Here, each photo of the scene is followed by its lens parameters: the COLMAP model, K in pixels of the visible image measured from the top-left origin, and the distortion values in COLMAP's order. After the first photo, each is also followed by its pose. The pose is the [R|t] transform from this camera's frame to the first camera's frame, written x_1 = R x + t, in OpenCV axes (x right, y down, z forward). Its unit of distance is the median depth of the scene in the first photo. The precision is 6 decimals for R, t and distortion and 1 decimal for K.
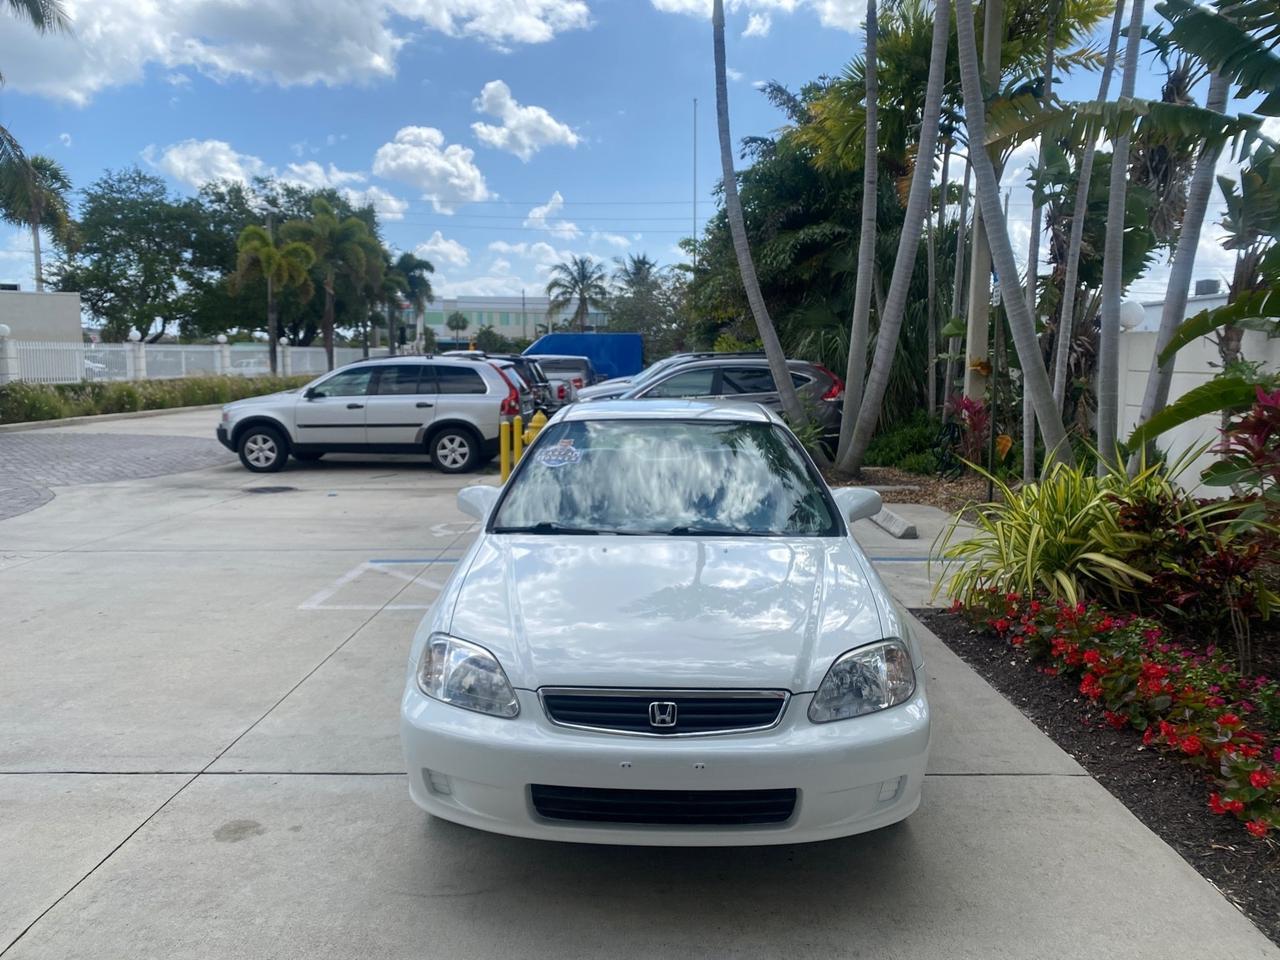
lens RADIAL K [[984.1, 0, 639.0], [0, 984.1, 484.1], [0, 0, 1]] dist [0.020697, -0.025186]
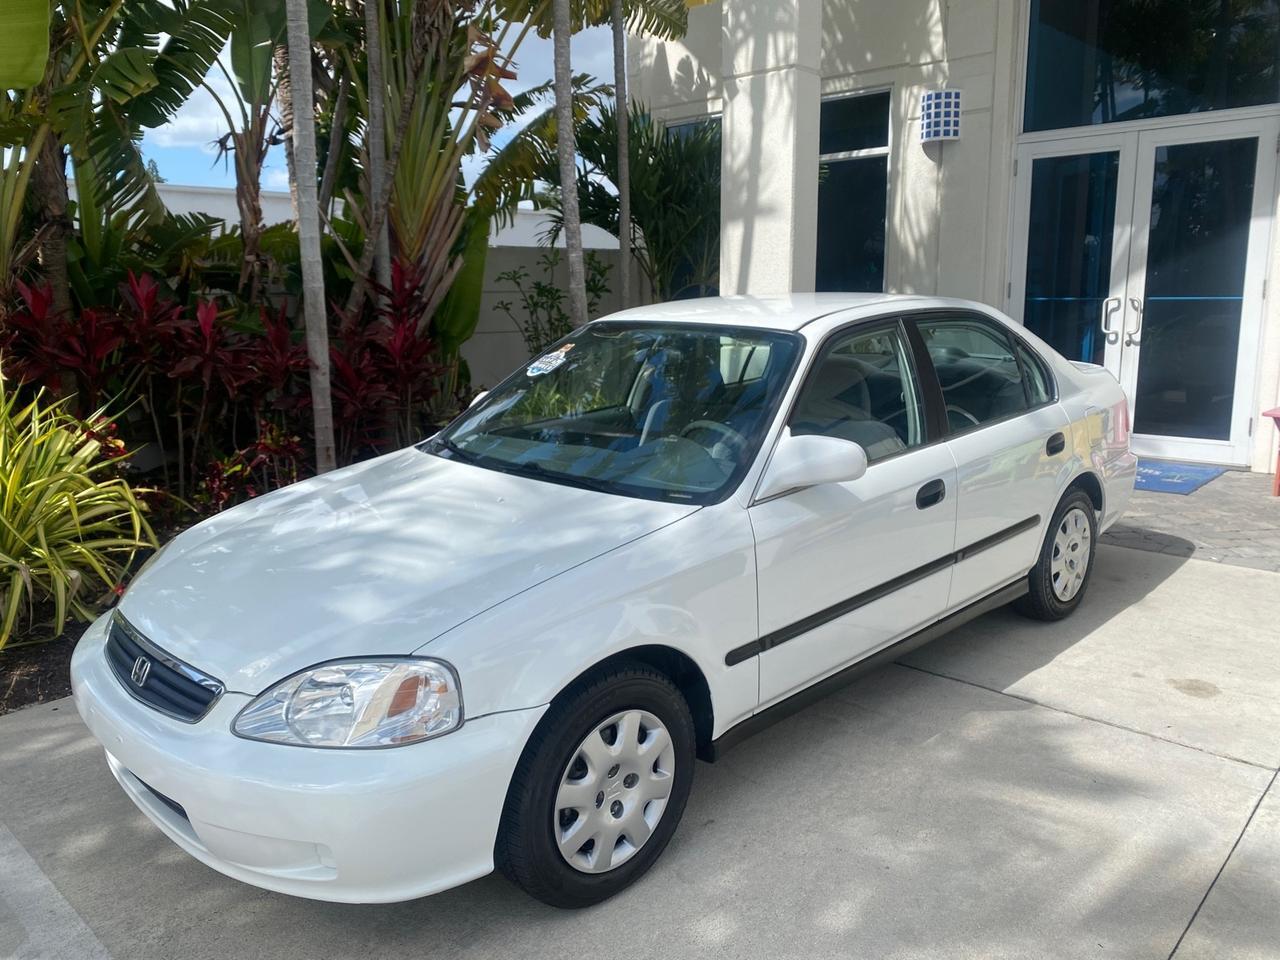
lens RADIAL K [[984.1, 0, 640.0], [0, 984.1, 473.8], [0, 0, 1]] dist [0.020697, -0.025186]
pose [[-0.738875, -0.116119, 0.663762, -0.176419], [0.097477, 0.956261, 0.275796, -0.059929], [-0.666755, 0.268481, -0.695238, 0.569157]]
